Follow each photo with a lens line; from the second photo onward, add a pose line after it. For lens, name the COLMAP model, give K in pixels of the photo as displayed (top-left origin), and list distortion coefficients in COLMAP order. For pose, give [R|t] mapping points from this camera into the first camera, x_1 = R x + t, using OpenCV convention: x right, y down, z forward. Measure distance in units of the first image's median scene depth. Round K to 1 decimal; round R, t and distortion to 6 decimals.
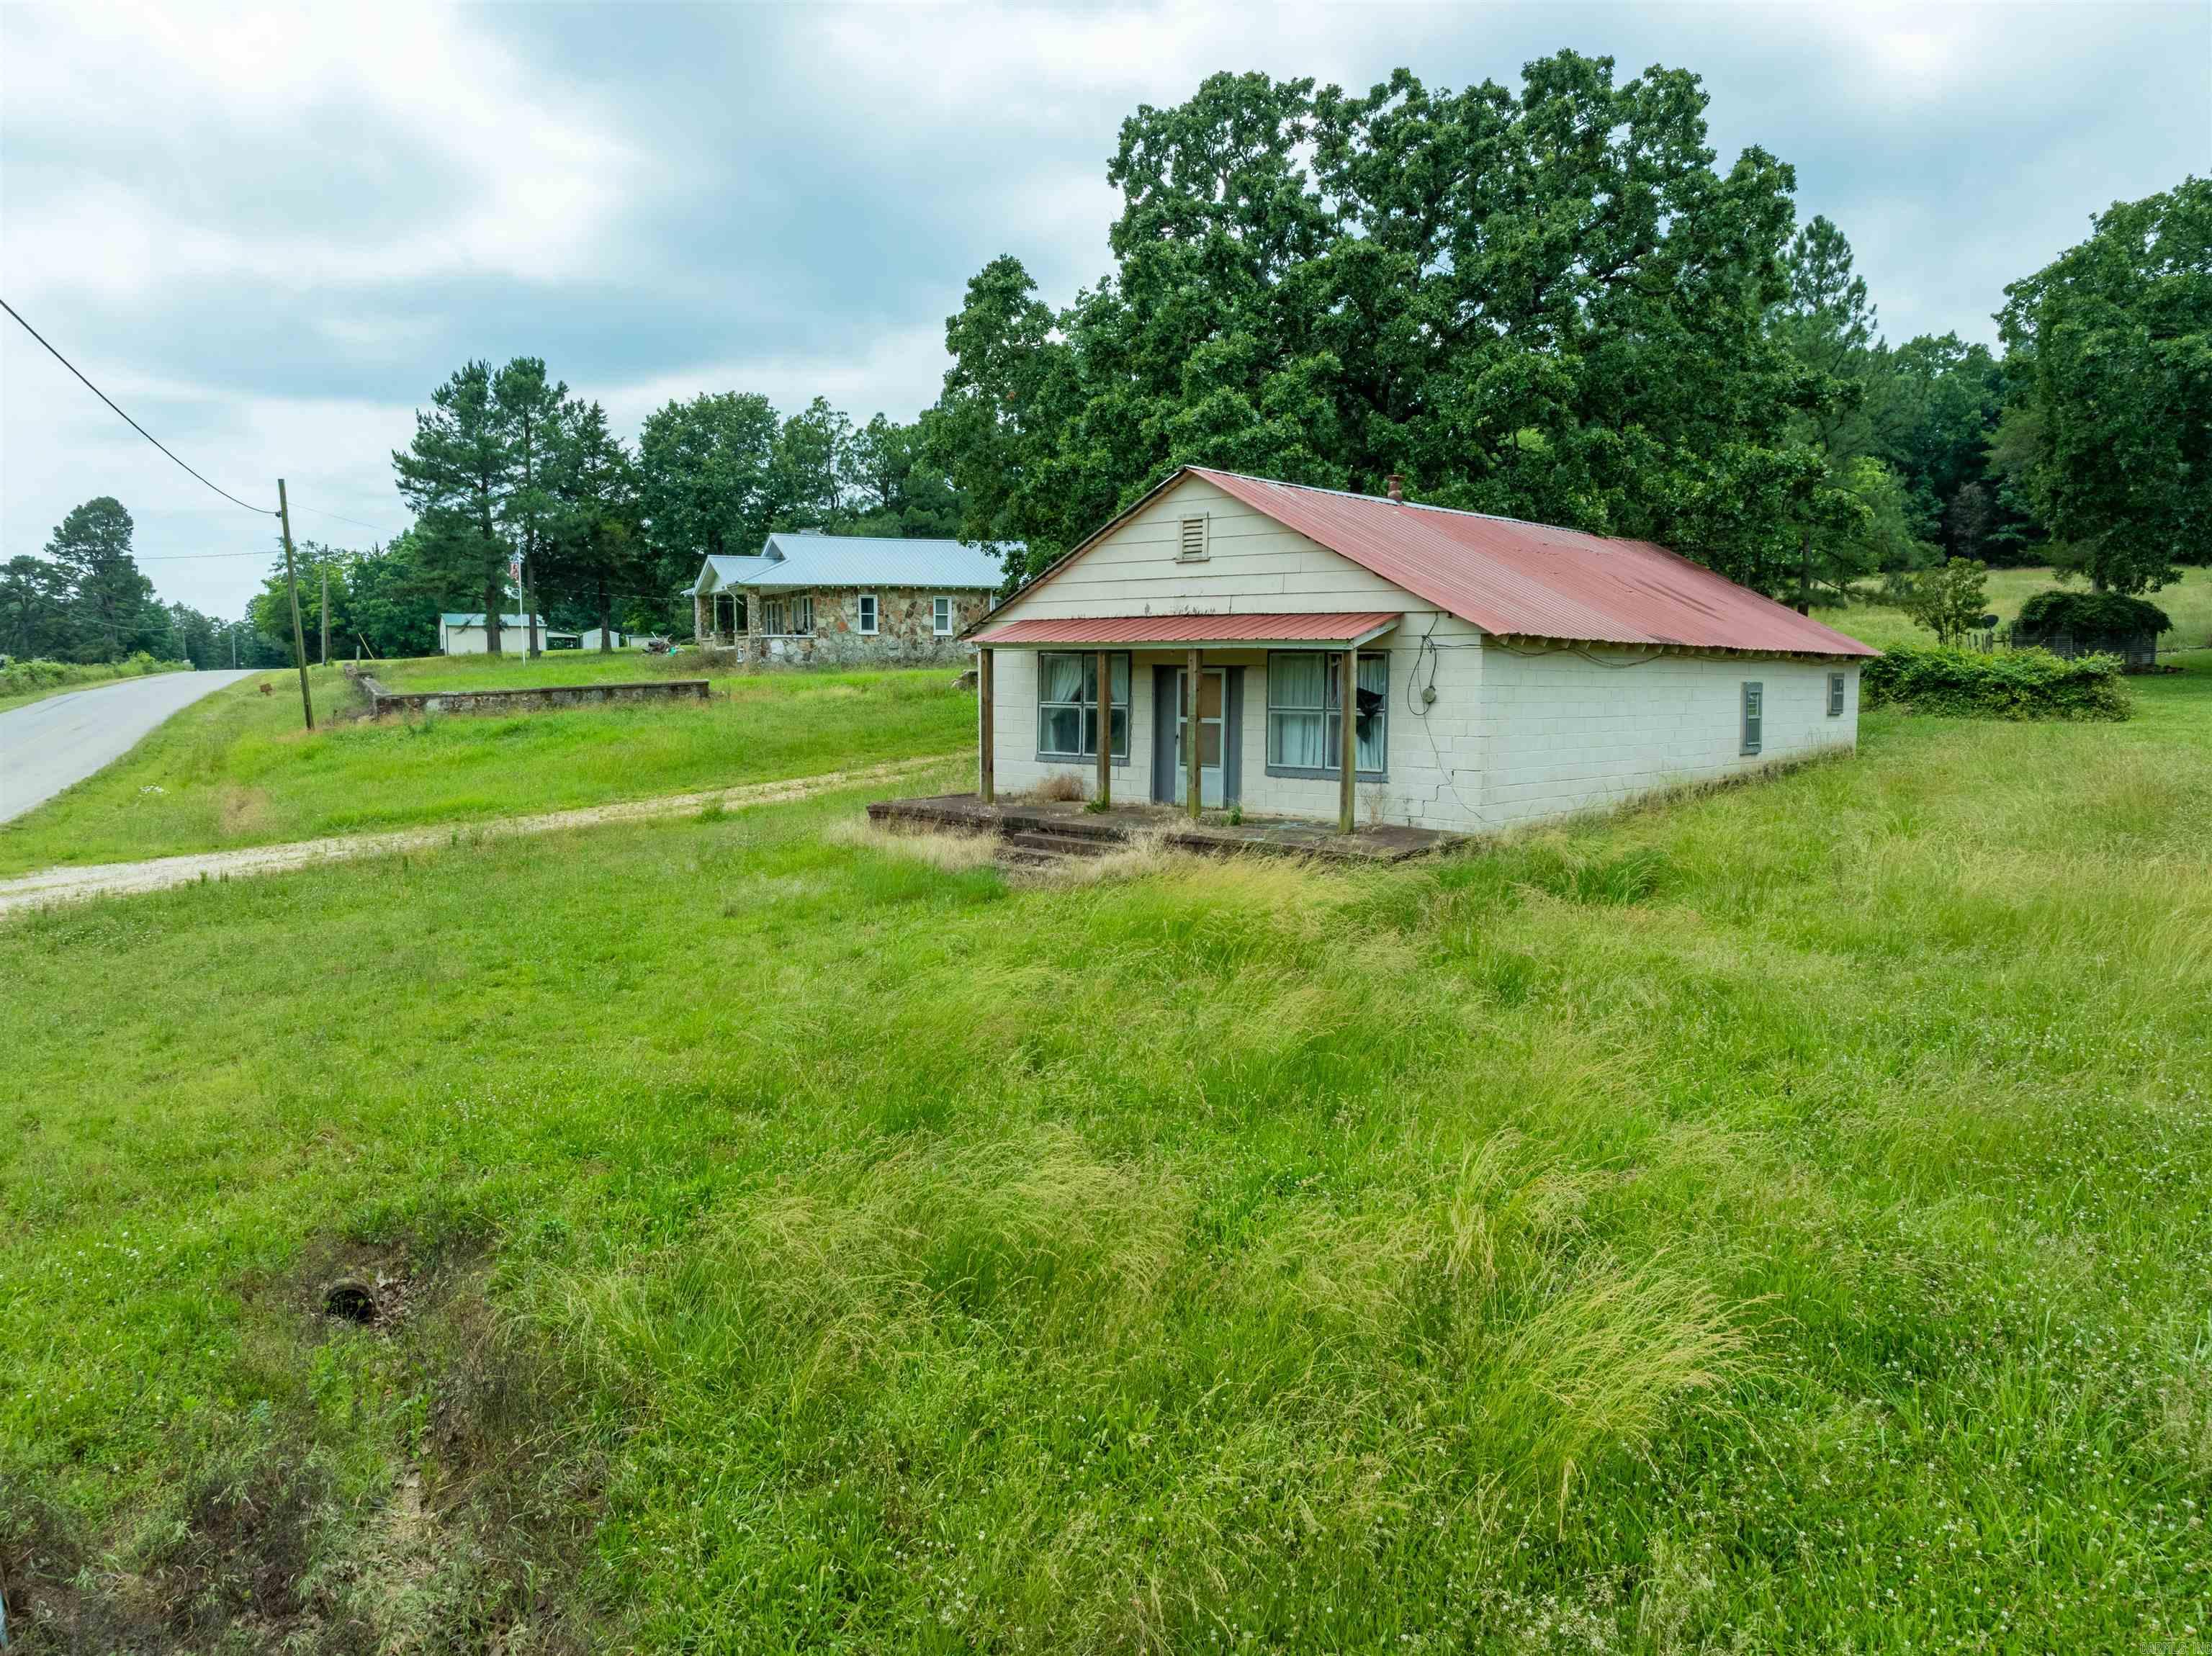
lens RADIAL K [[1565.3, 0, 1145.1], [0, 1565.3, 813.4], [0, 0, 1]] dist [-0.035200, 0.020666]
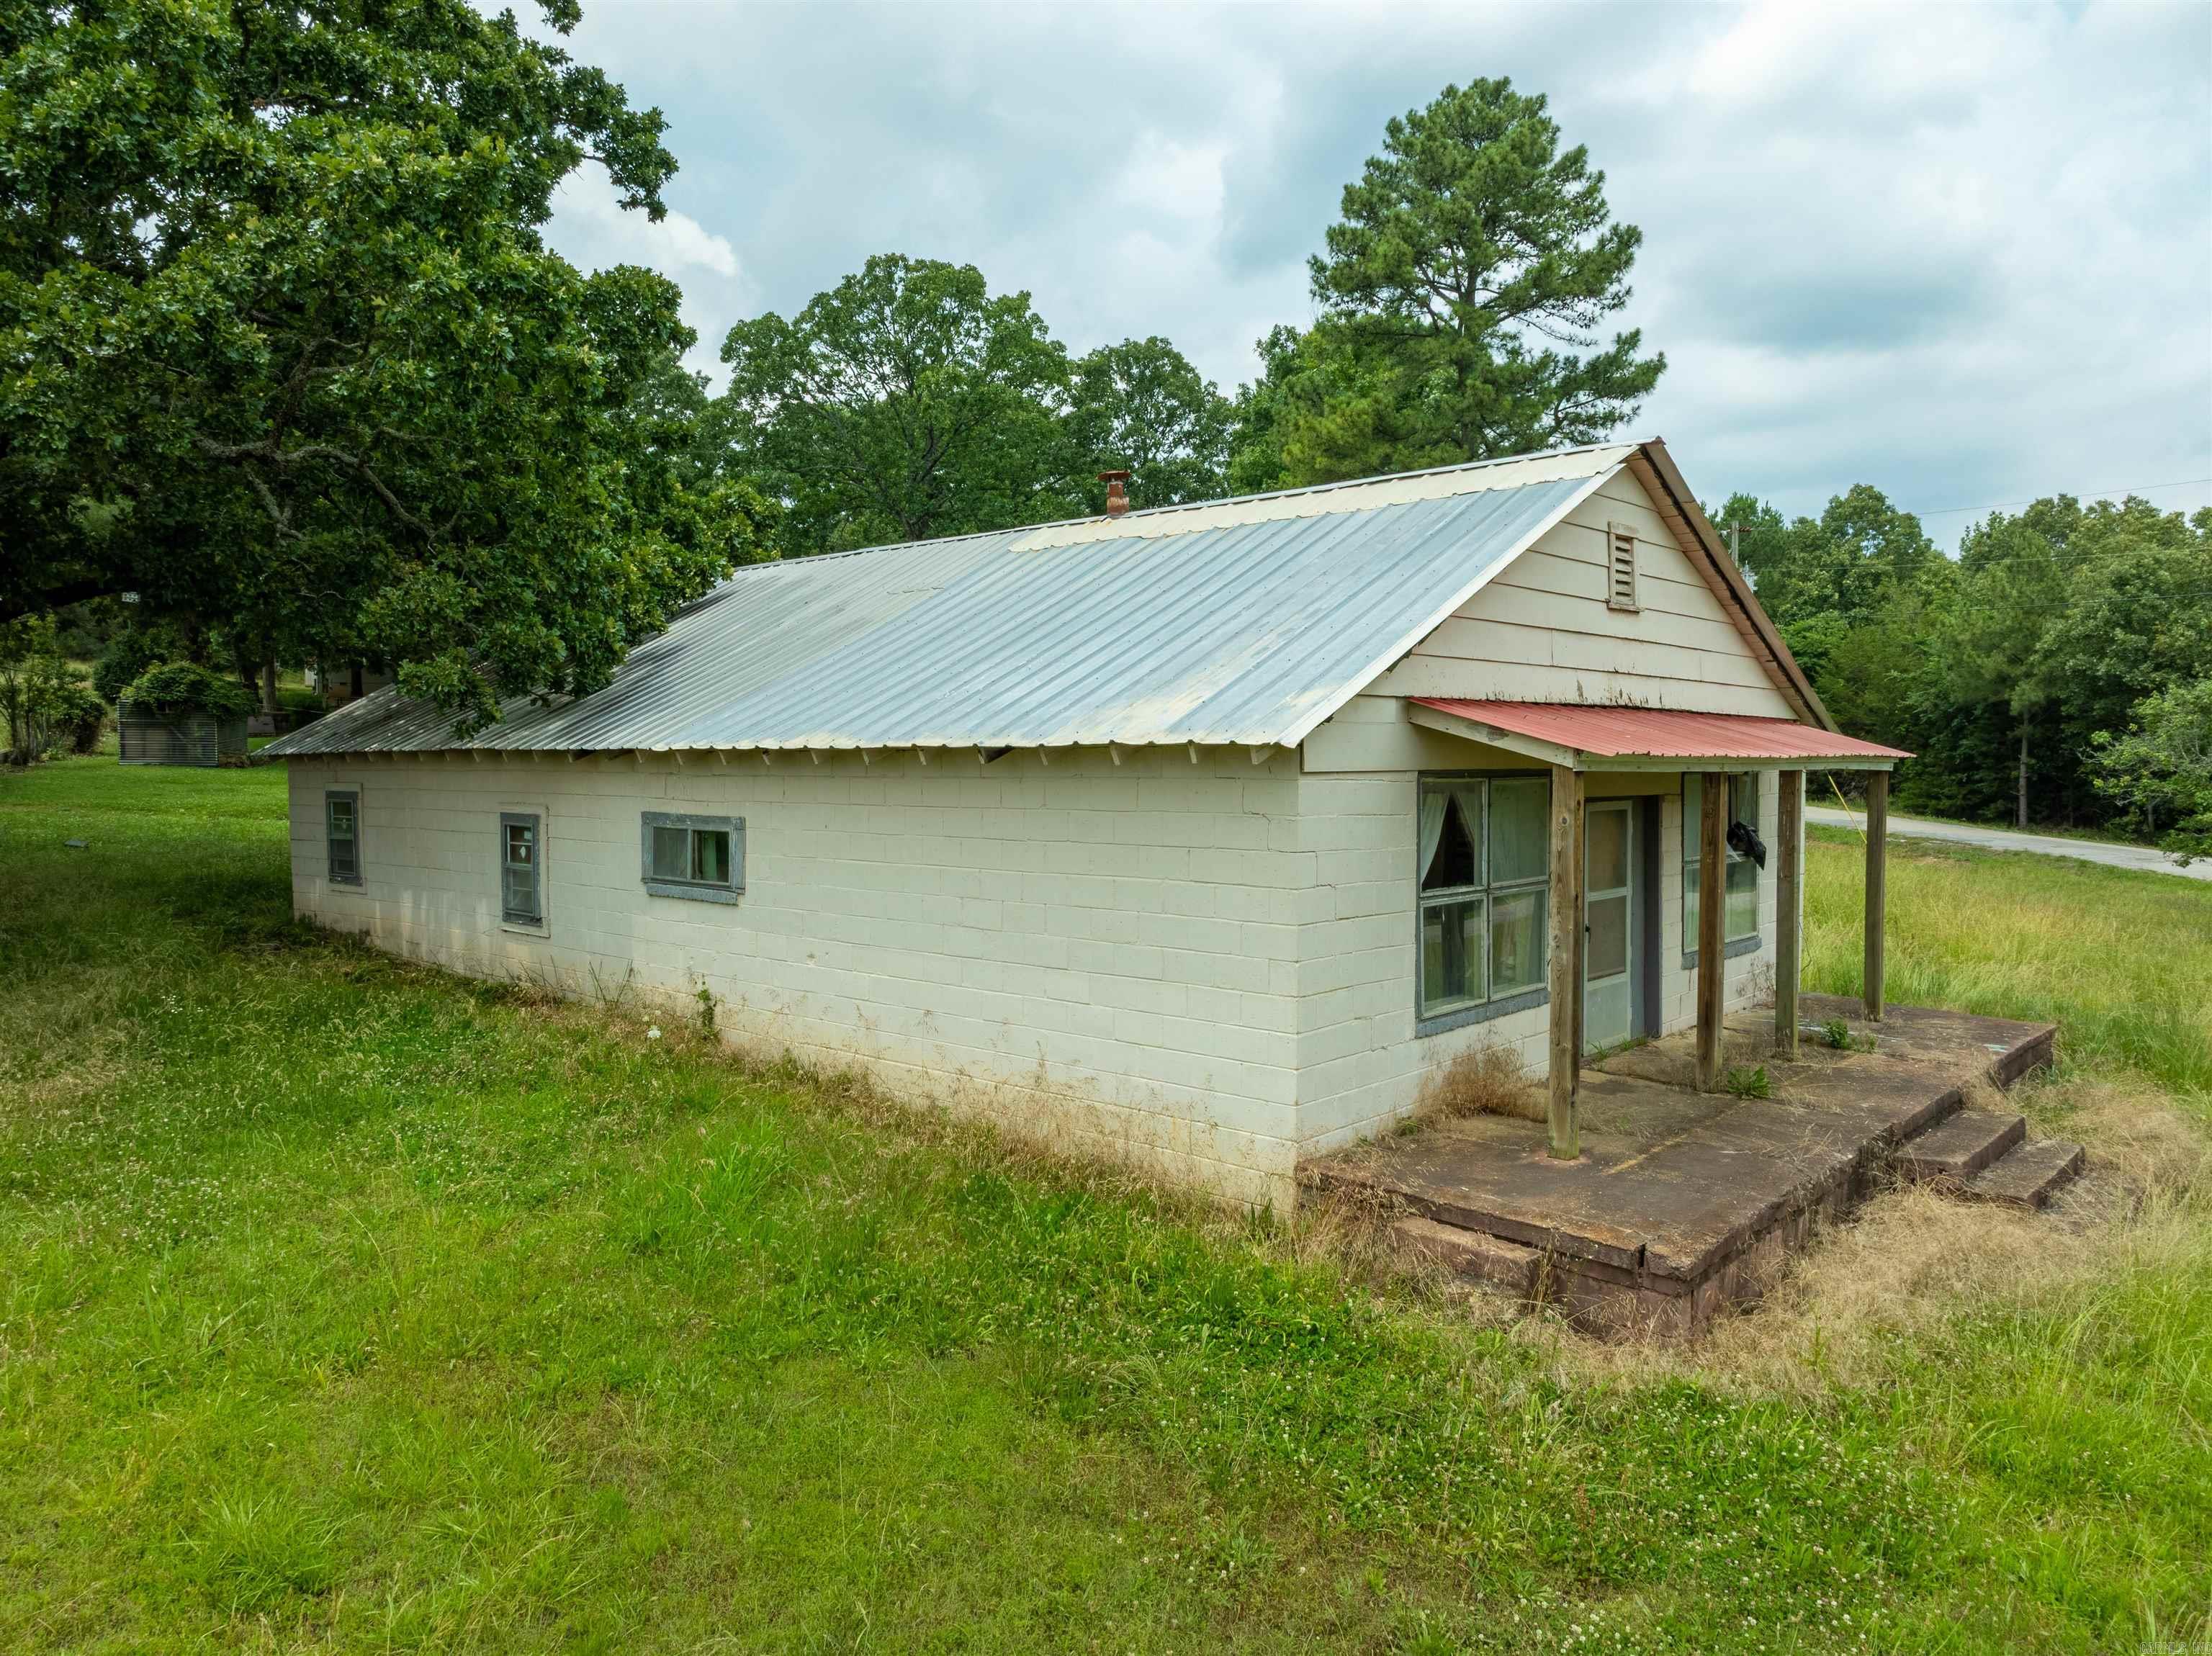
lens RADIAL K [[1565.3, 0, 1111.6], [0, 1565.3, 828.1], [0, 0, 1]] dist [-0.035200, 0.020666]
pose [[0.011434, -0.049681, 0.998700, -0.527905], [0.091106, 0.994663, 0.048437, -0.127774], [-0.995776, 0.090434, 0.015899, 1.177986]]
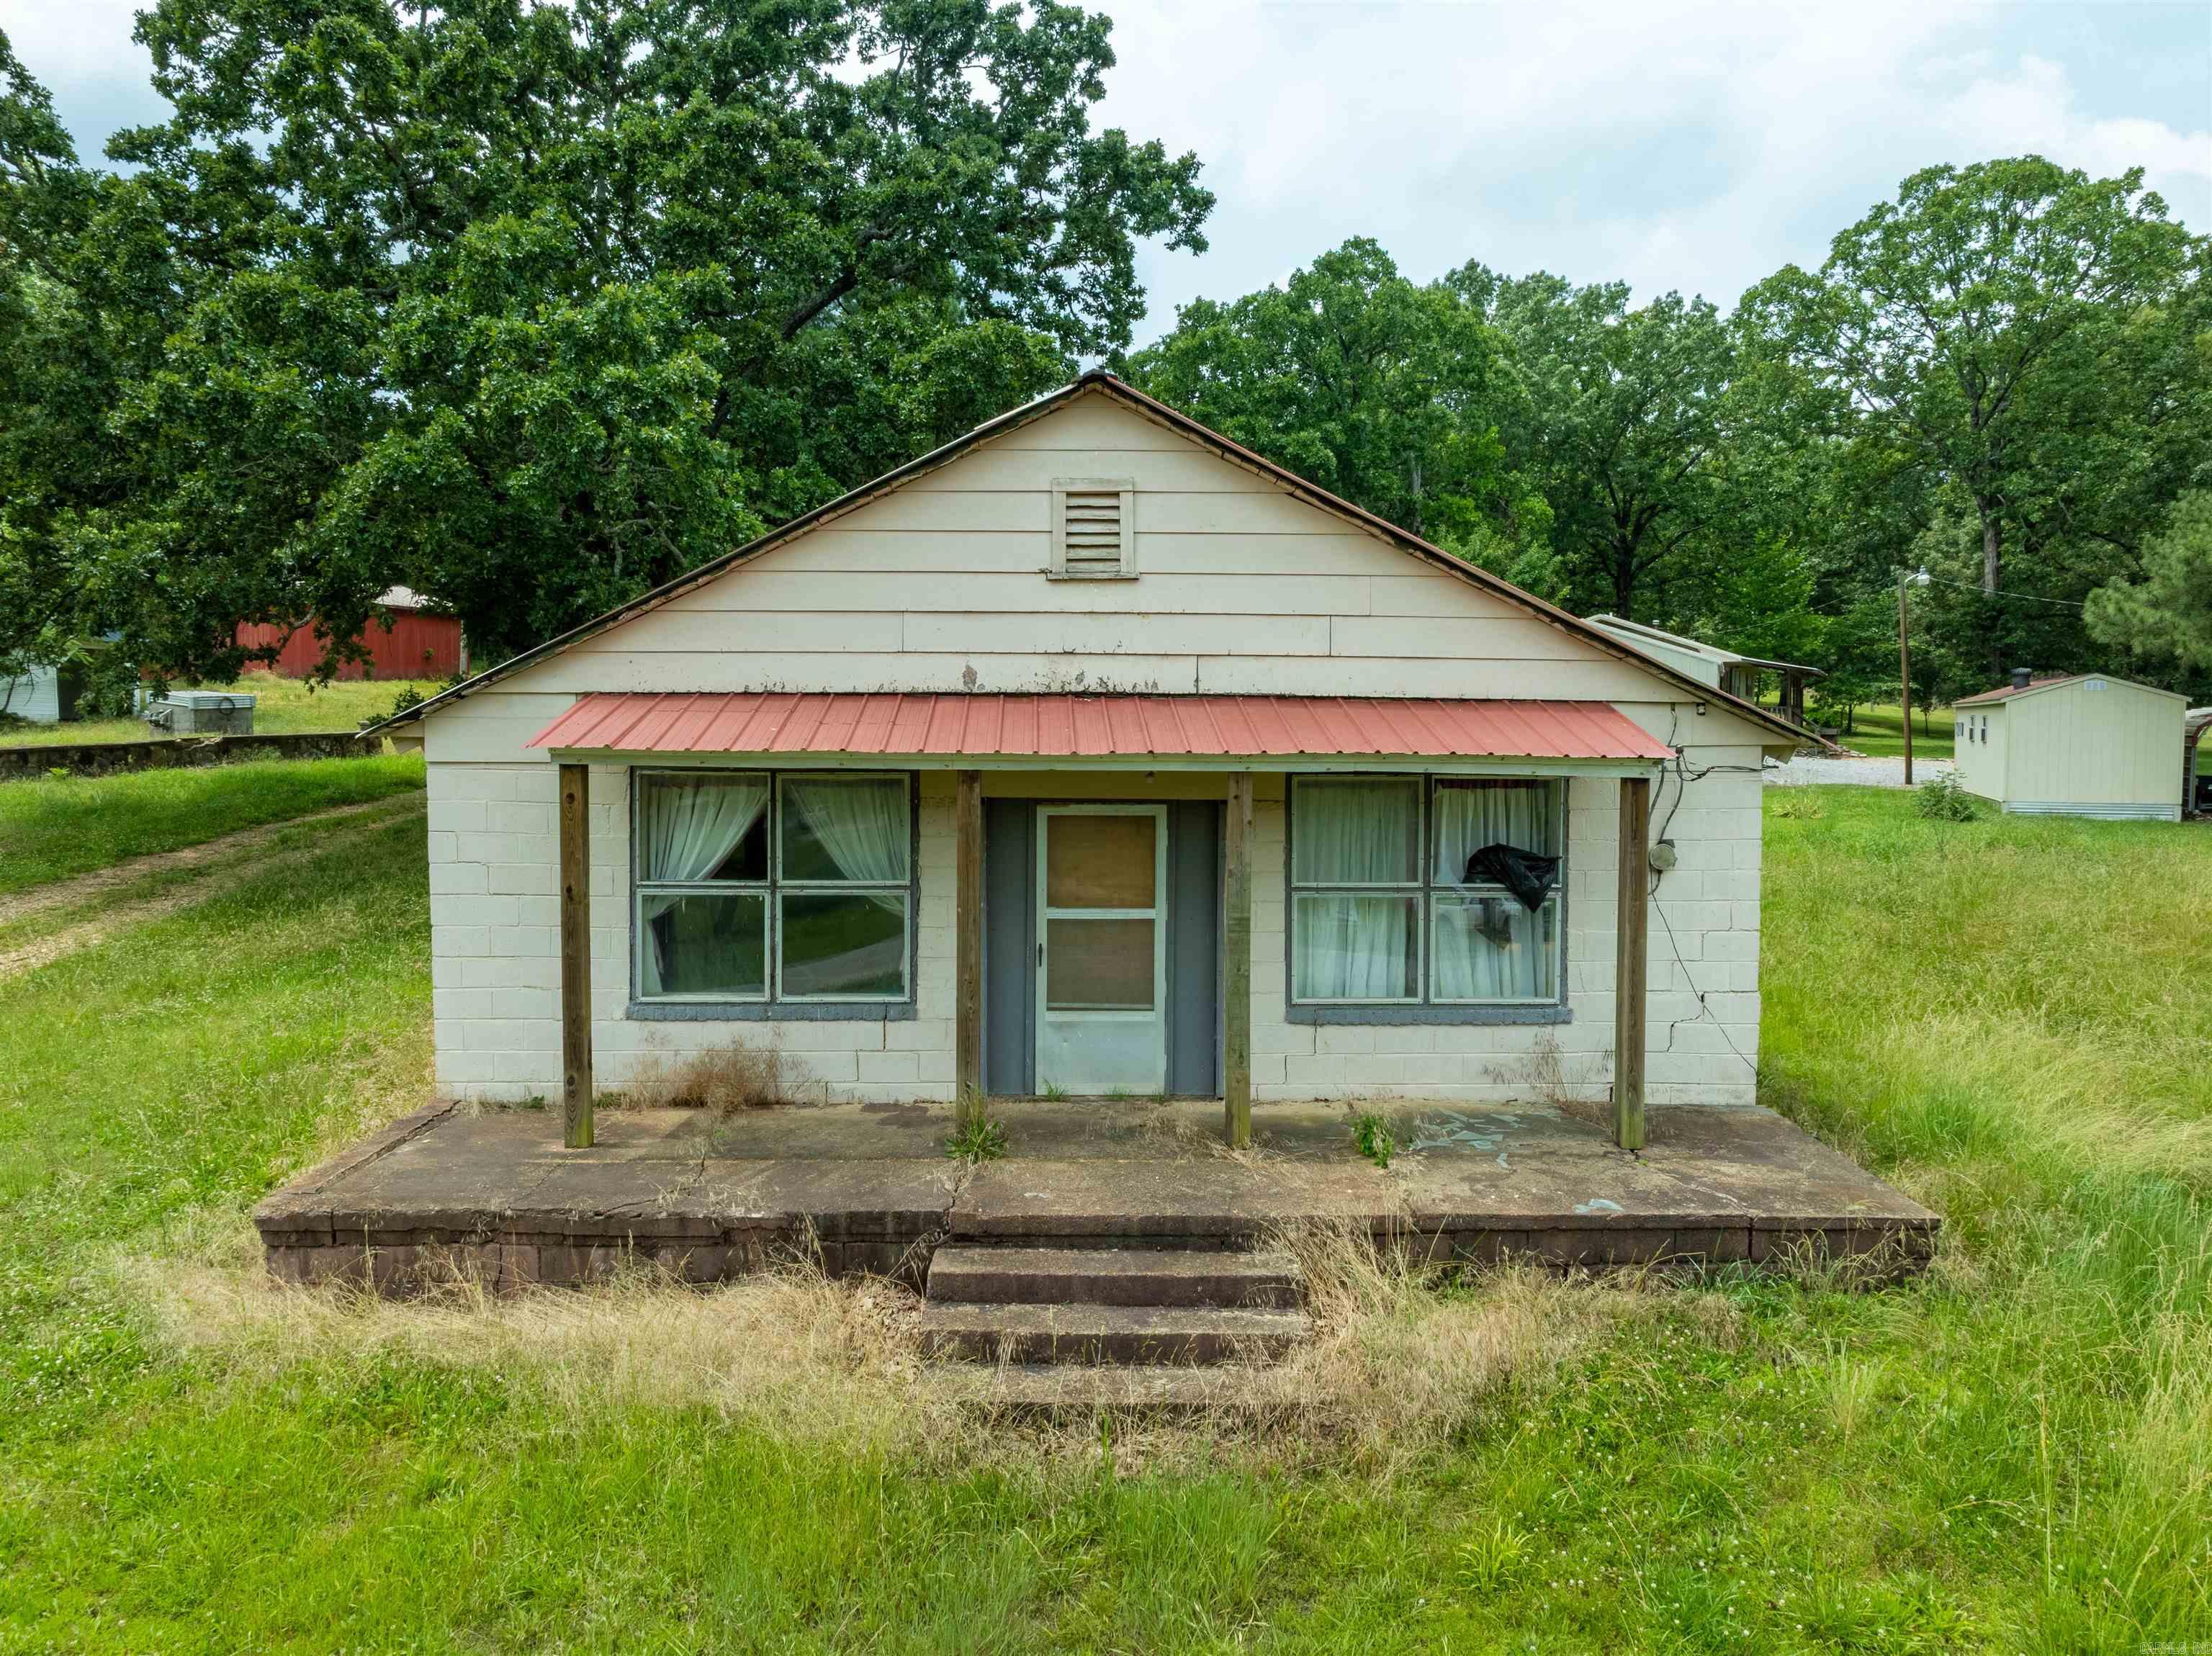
lens RADIAL K [[1565.3, 0, 1111.2], [0, 1565.3, 815.5], [0, 0, 1]] dist [-0.035200, 0.020666]
pose [[0.742257, -0.032050, 0.669349, -0.281939], [0.058572, 0.998136, -0.017158, -0.082036], [-0.667551, 0.051940, 0.742750, 0.650919]]
